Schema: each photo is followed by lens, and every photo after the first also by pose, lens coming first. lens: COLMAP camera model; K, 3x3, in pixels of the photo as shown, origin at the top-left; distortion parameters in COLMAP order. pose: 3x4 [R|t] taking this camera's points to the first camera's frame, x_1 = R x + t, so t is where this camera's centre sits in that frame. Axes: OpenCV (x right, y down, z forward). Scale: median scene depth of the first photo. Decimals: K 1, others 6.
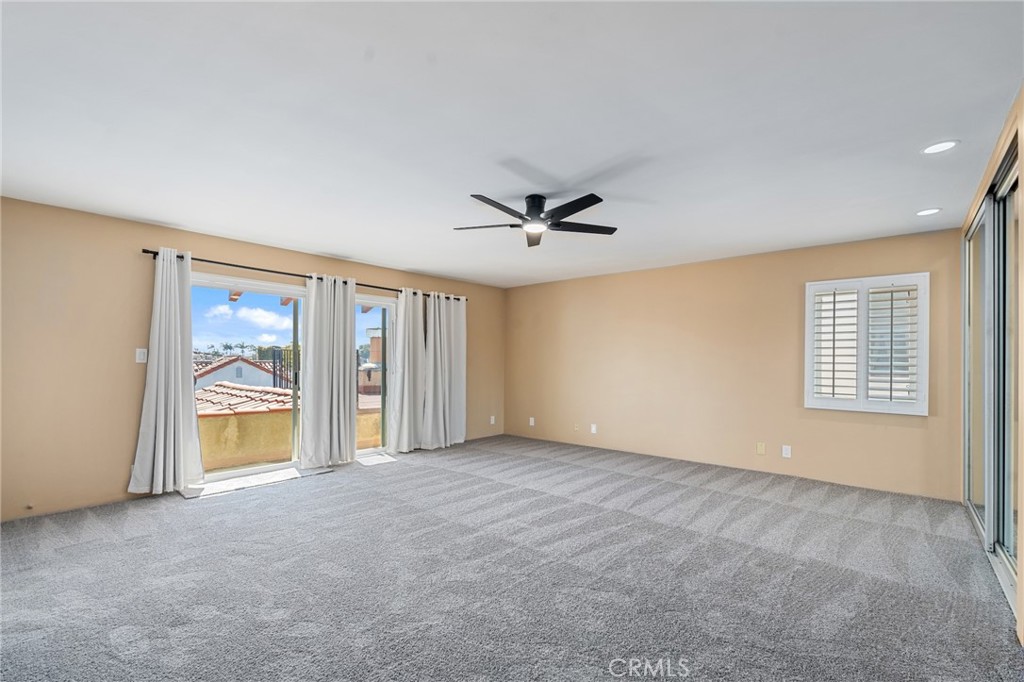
lens RADIAL K [[459.9, 0, 513.6], [0, 459.9, 356.0], [0, 0, 1]] dist [-0.000163, 0.000365]
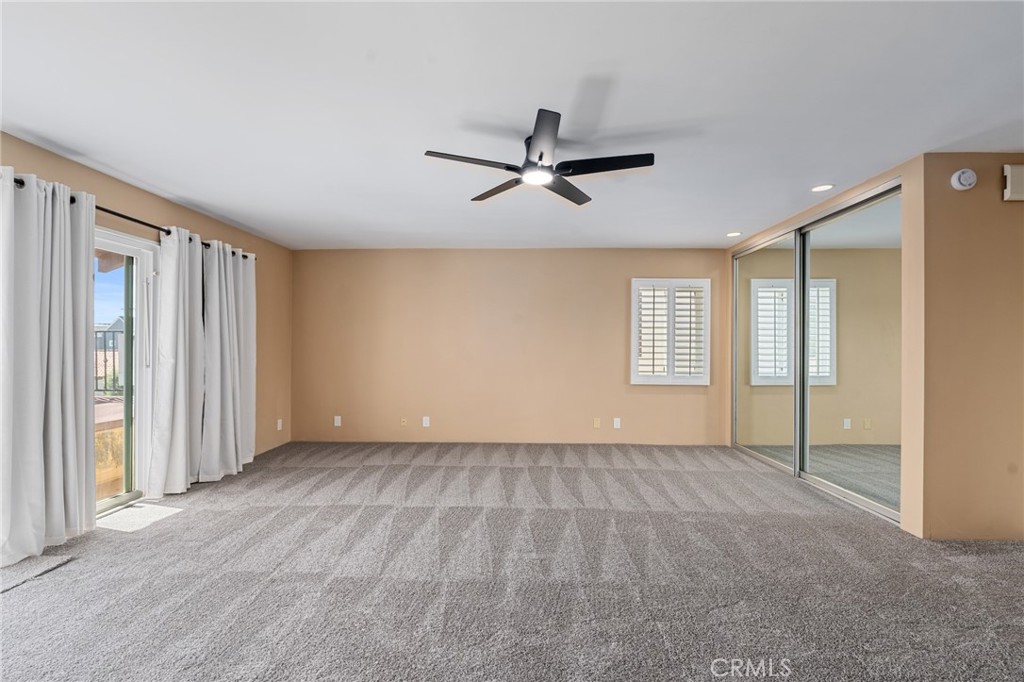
lens RADIAL K [[454.2, 0, 513.4], [0, 454.2, 343.6], [0, 0, 1]] dist [-0.000942, 0.000095]
pose [[0.770161, -0.000918, 0.637849, -0.369186], [-0.005091, 0.999958, 0.007587, 0.000857], [-0.637829, -0.009090, 0.770124, 0.319095]]
